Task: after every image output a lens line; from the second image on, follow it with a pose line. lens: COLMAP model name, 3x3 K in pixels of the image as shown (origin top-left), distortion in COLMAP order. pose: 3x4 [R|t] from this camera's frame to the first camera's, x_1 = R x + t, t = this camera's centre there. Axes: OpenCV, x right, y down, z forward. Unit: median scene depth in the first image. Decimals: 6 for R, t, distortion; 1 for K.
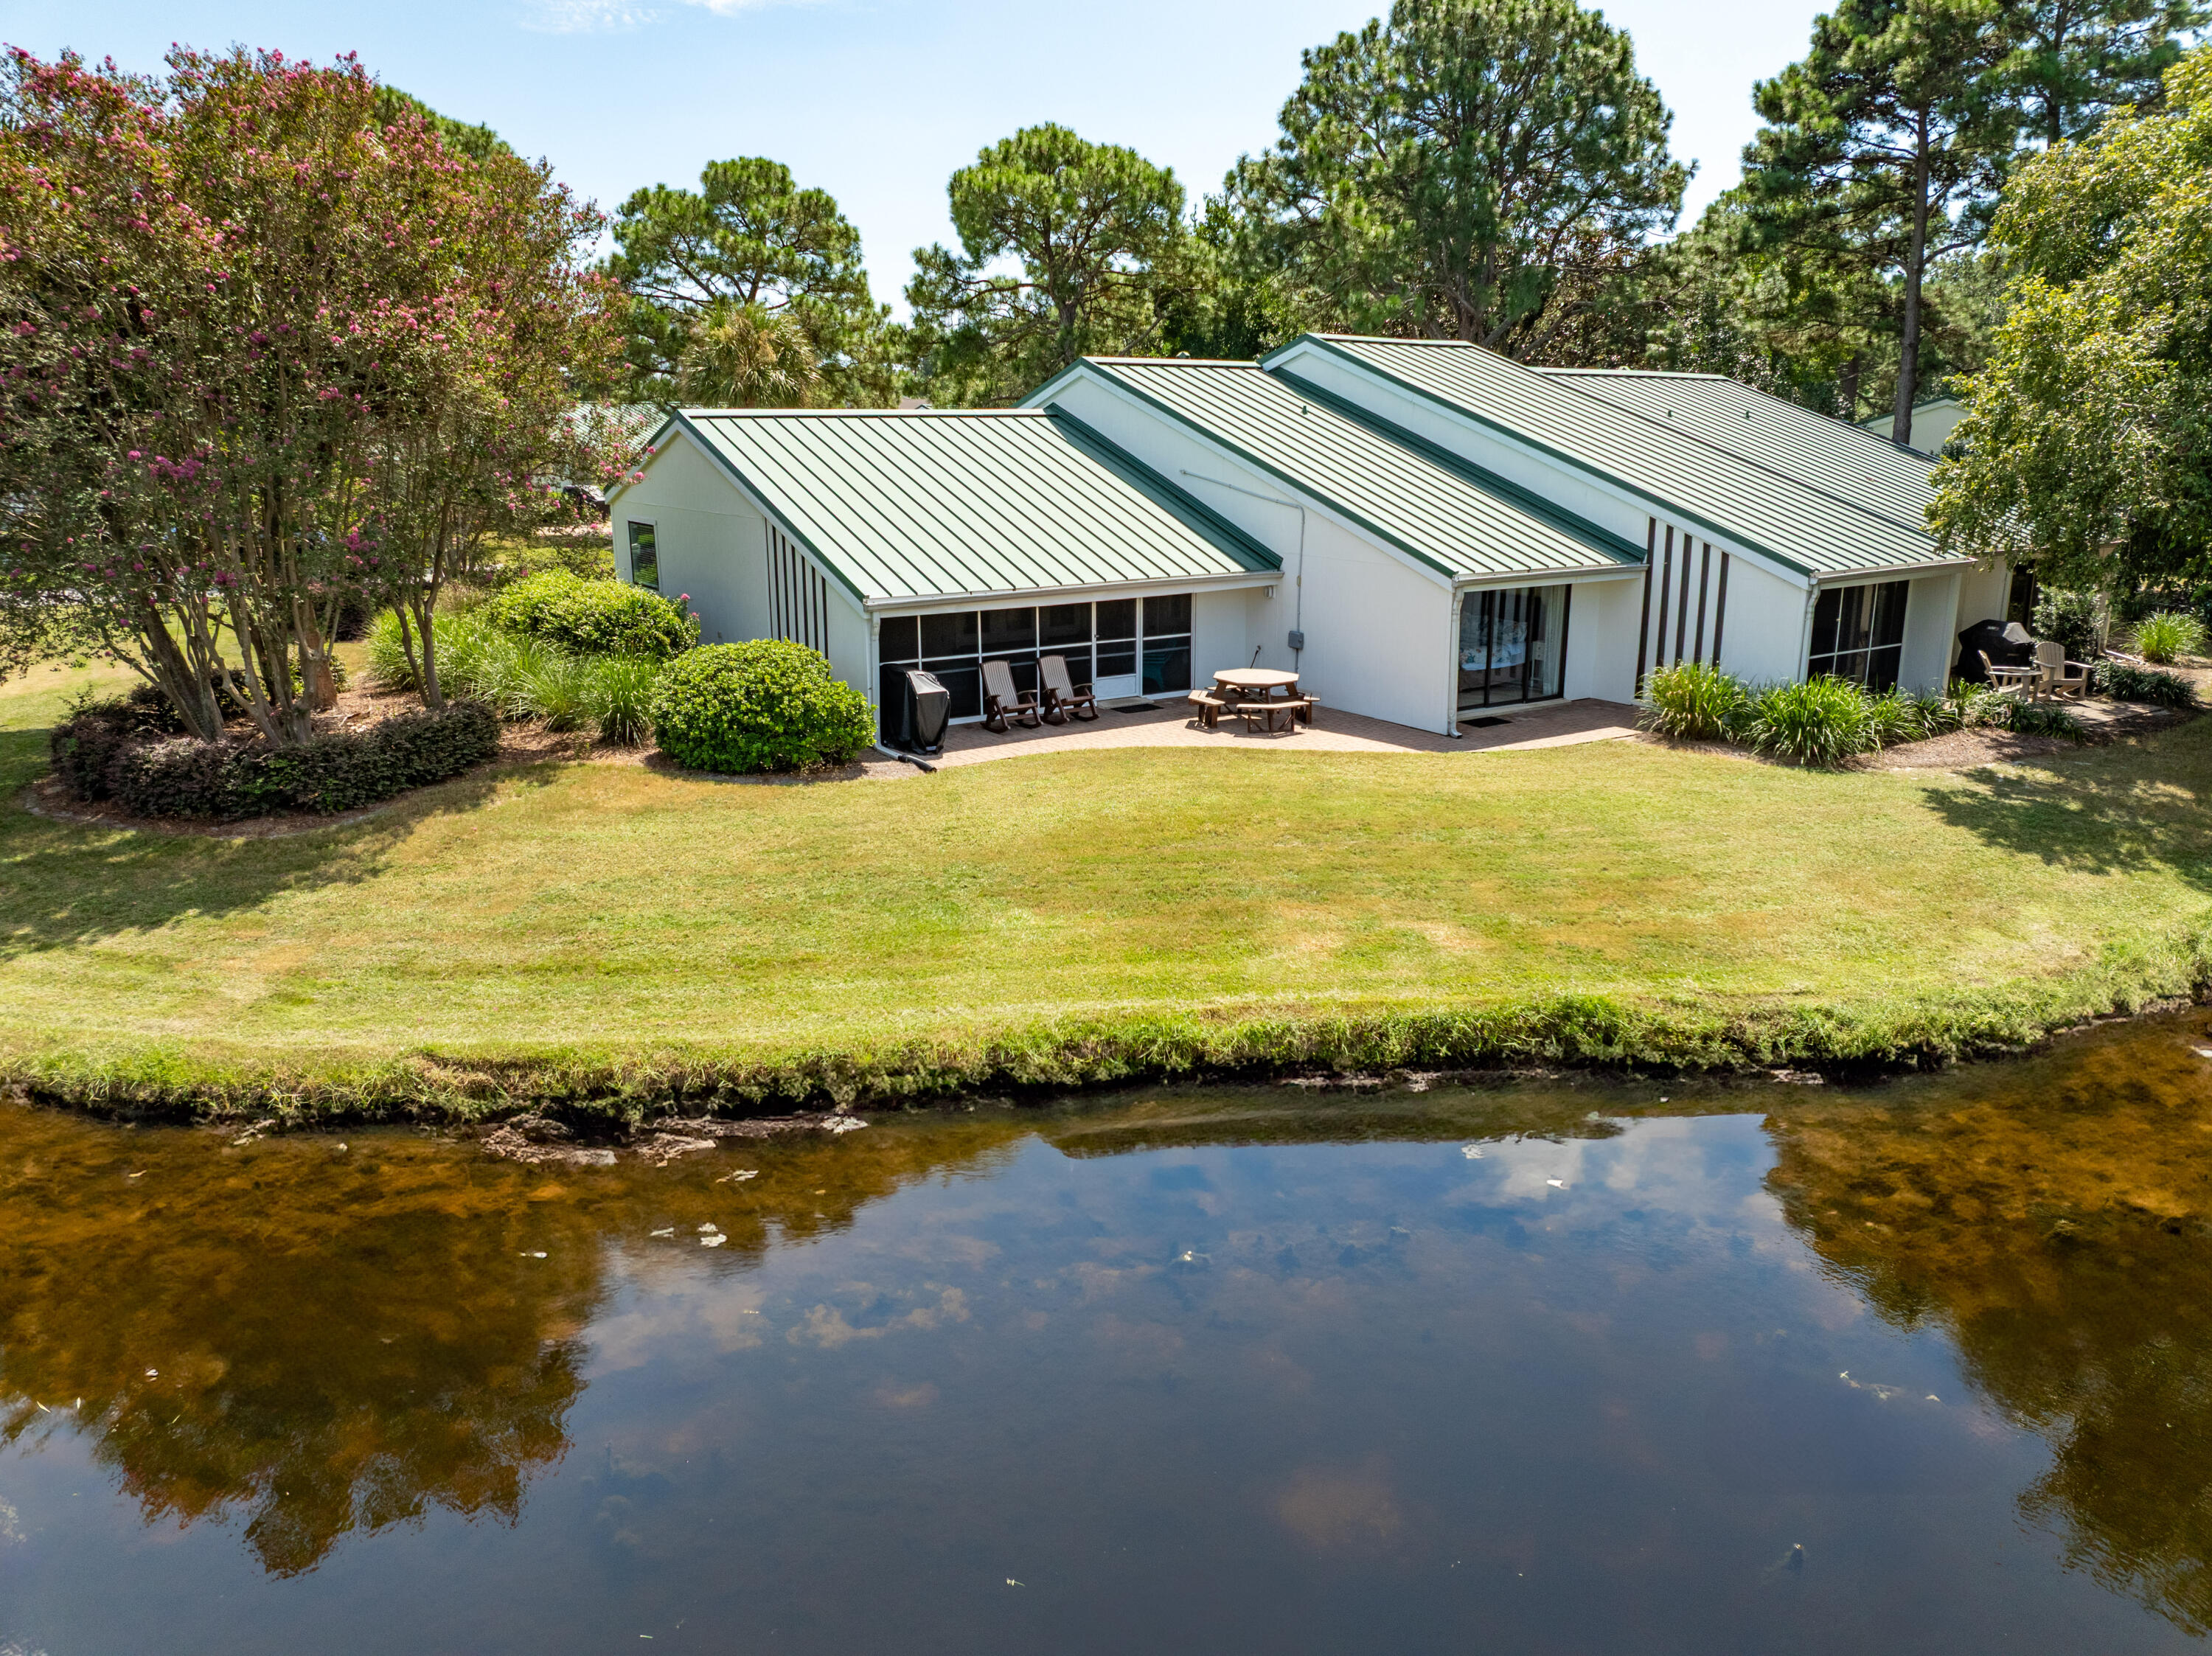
lens RADIAL K [[1571.2, 0, 1109.7], [0, 1571.2, 796.1], [0, 0, 1]] dist [-0.037836, -0.011956]
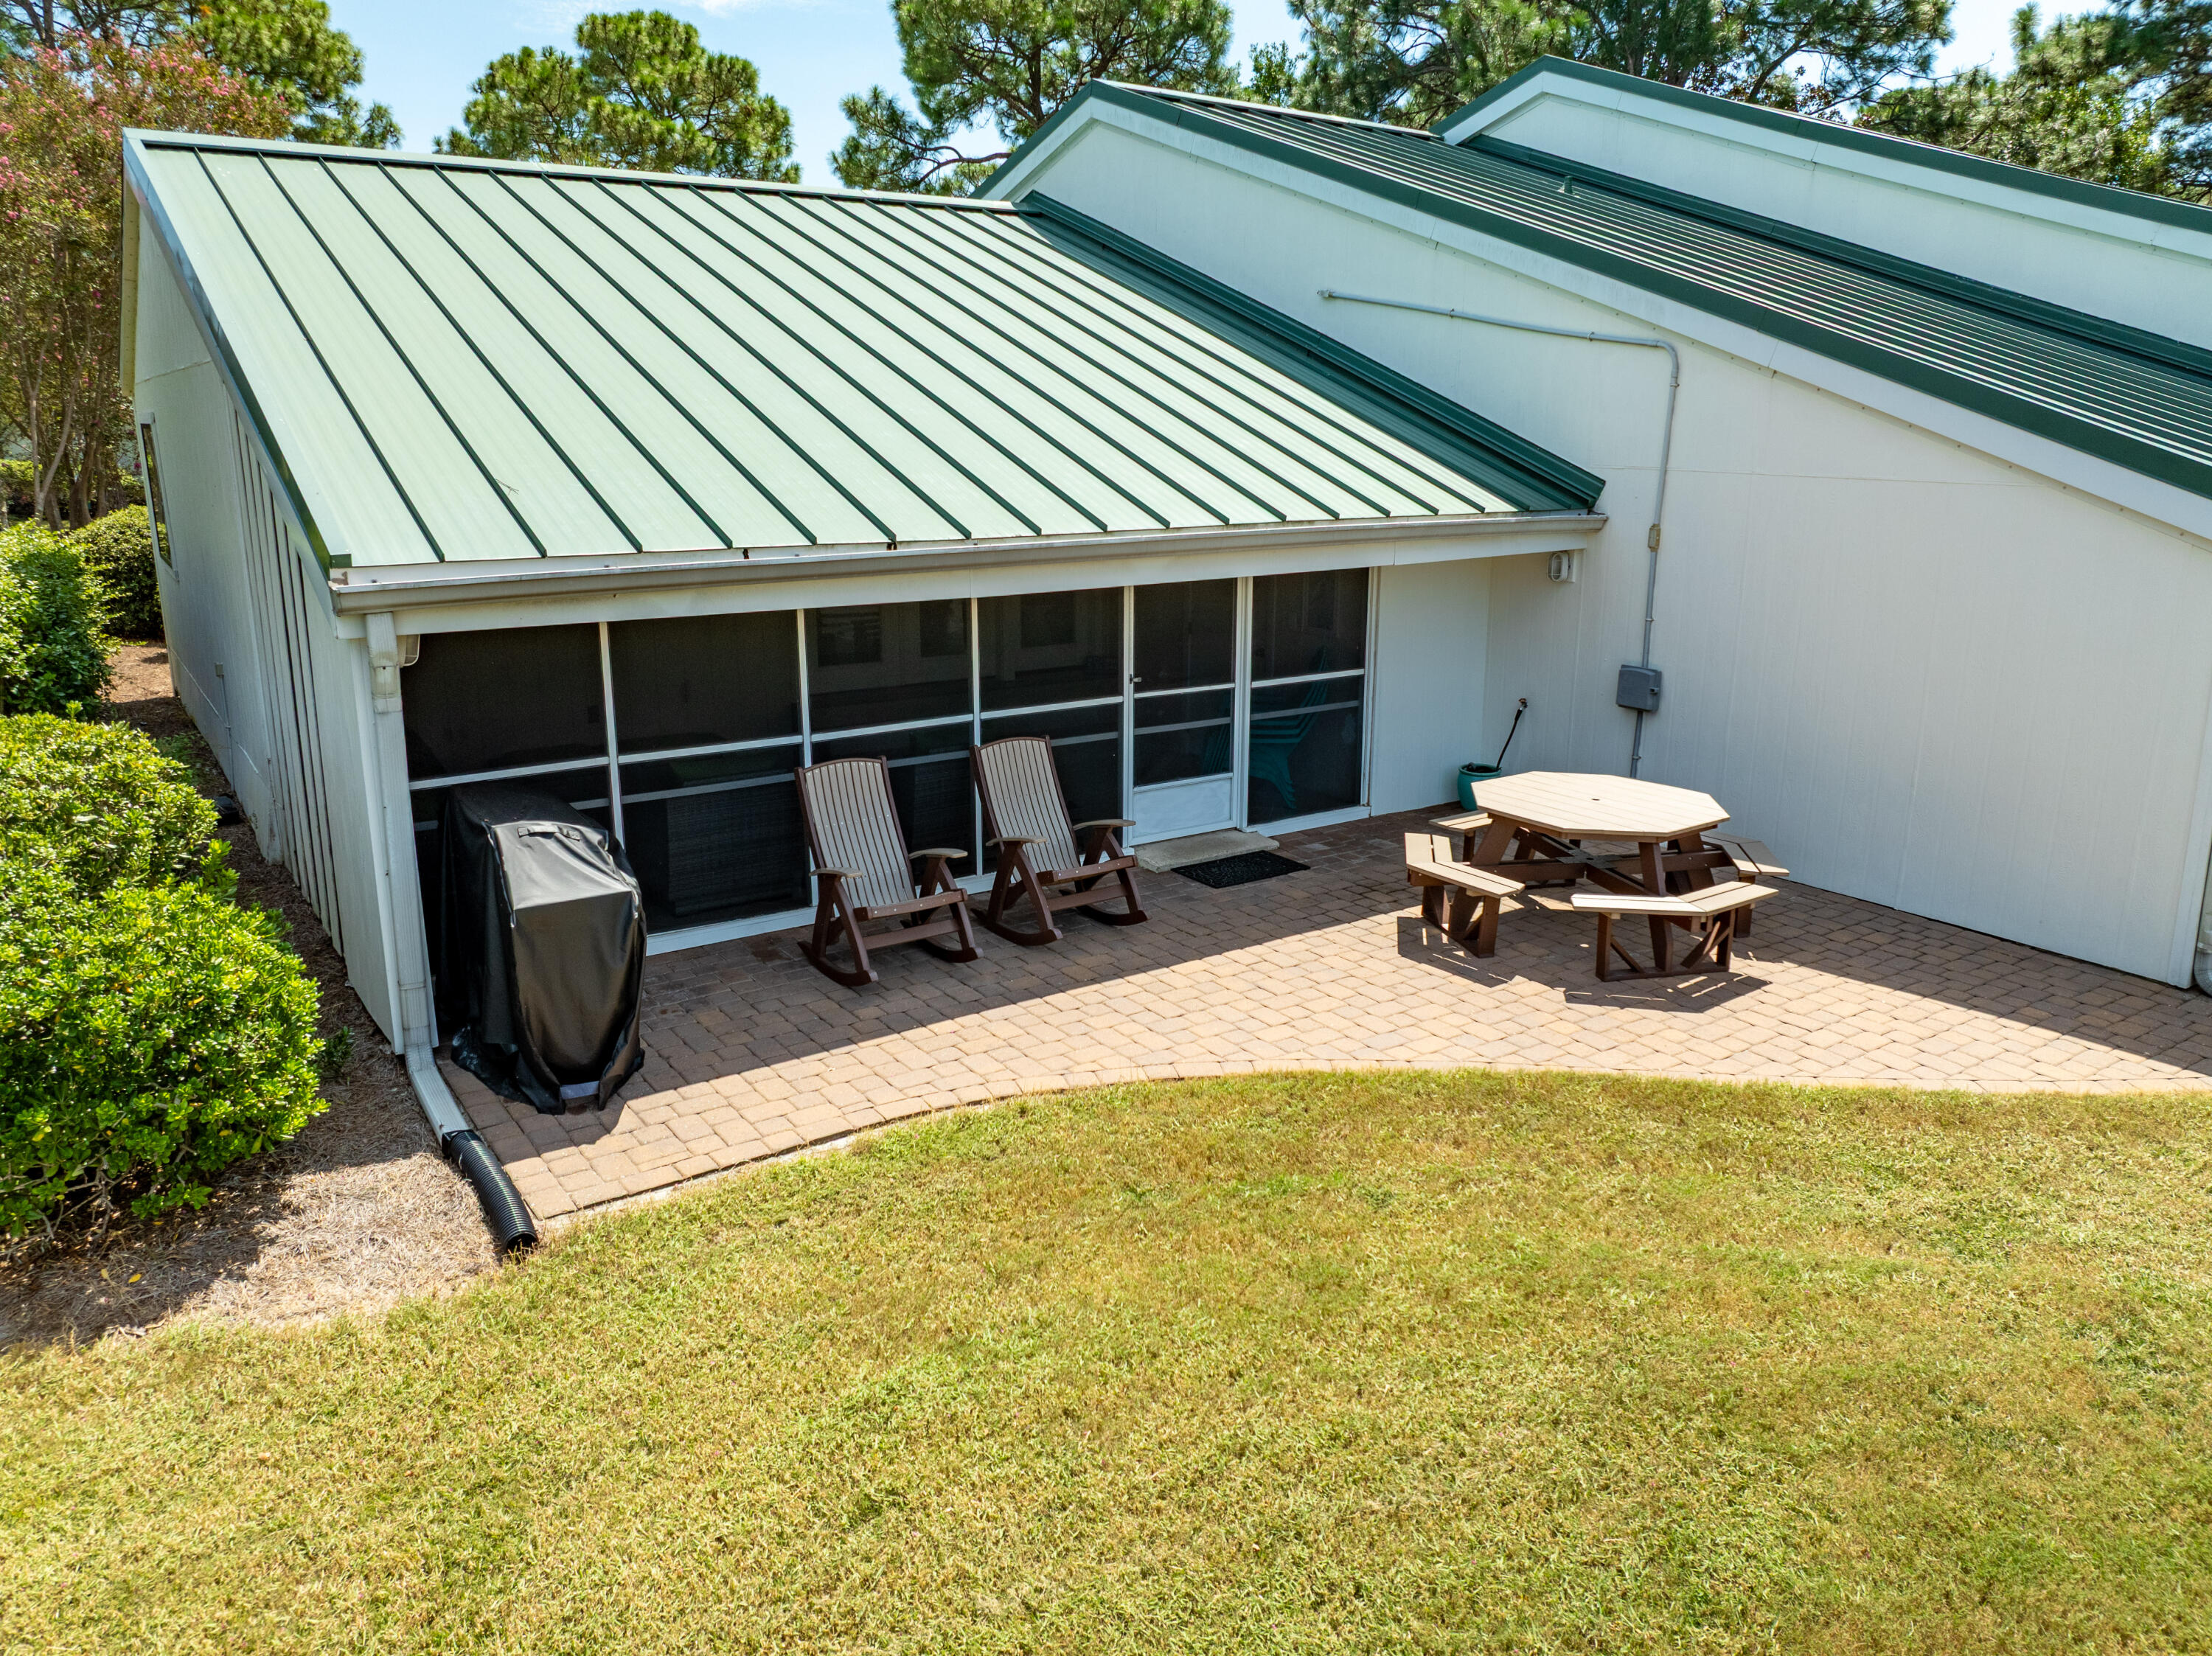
lens RADIAL K [[1571.2, 0, 1109.7], [0, 1571.2, 796.1], [0, 0, 1]] dist [-0.037836, -0.011956]
pose [[0.999993, 0.002519, 0.002813, -0.015491], [-0.002514, 0.999995, -0.001781, -0.073300], [-0.002818, 0.001774, 0.999994, 0.623096]]
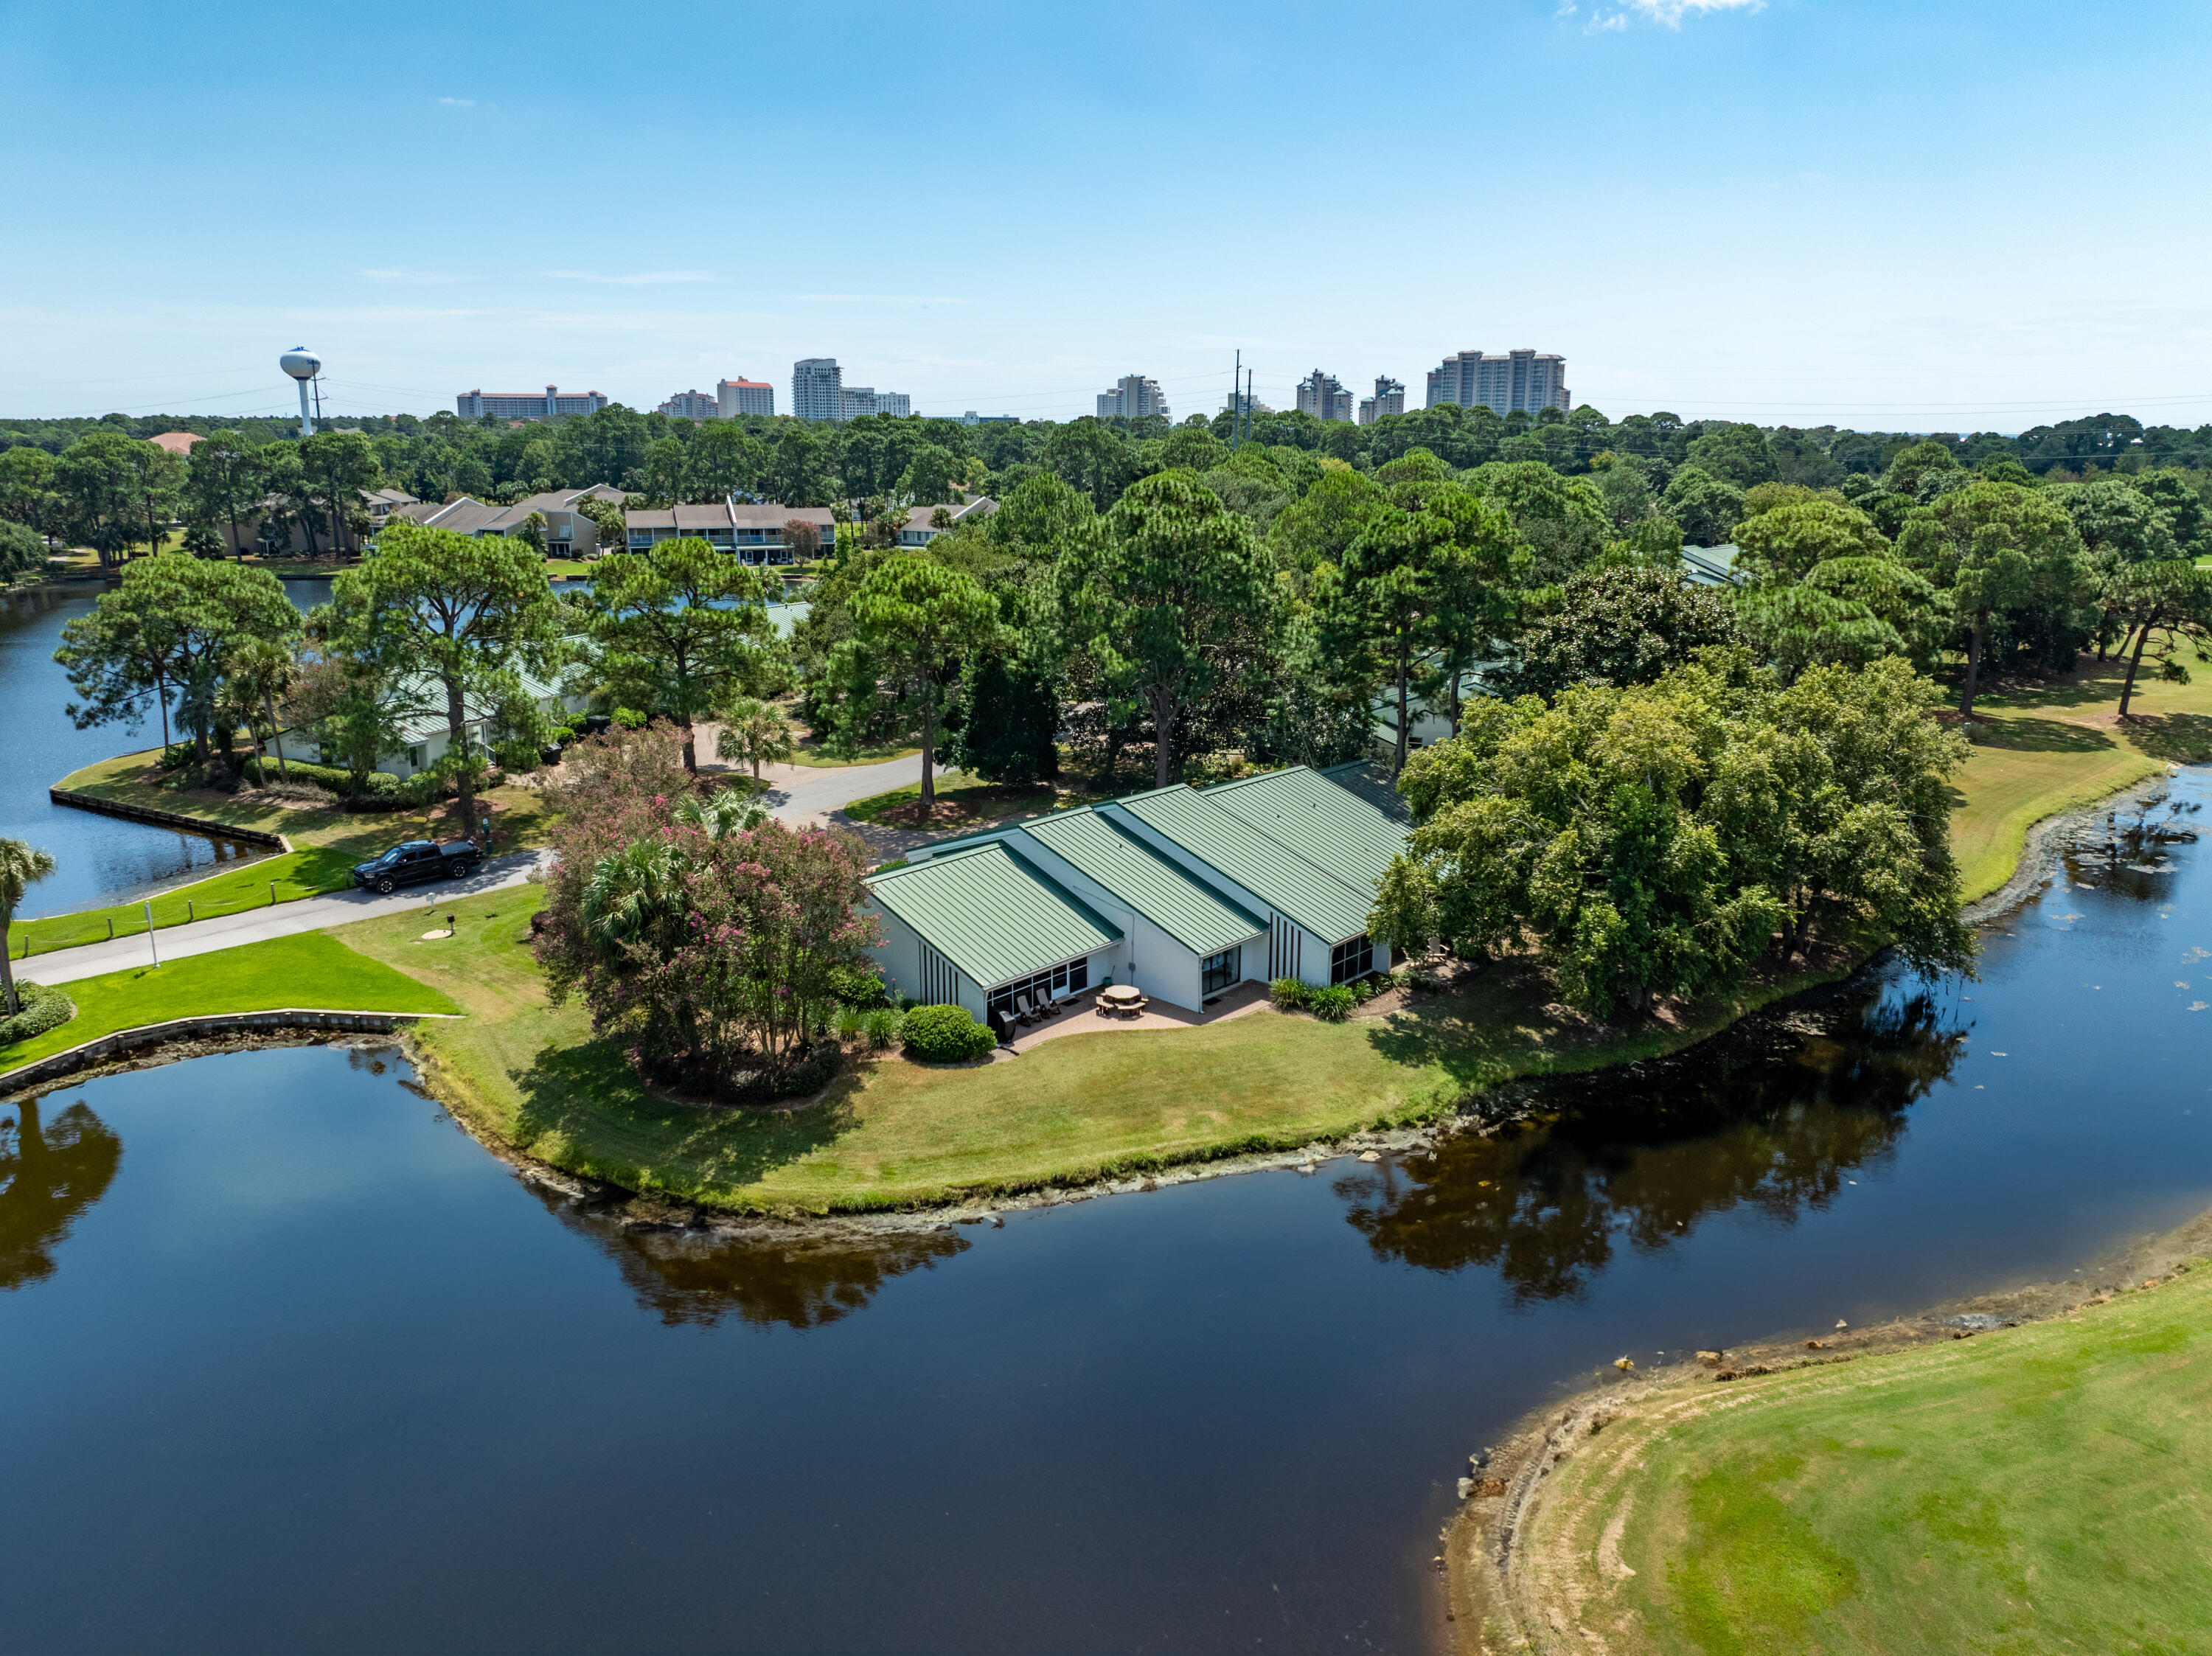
lens RADIAL K [[1571.2, 0, 1109.7], [0, 1571.2, 796.1], [0, 0, 1]] dist [-0.037836, -0.011956]
pose [[0.975153, -0.050987, 0.215585, -0.427639], [0.050196, 0.998697, 0.009147, -0.392275], [-0.215770, 0.001902, 0.976442, -1.367191]]
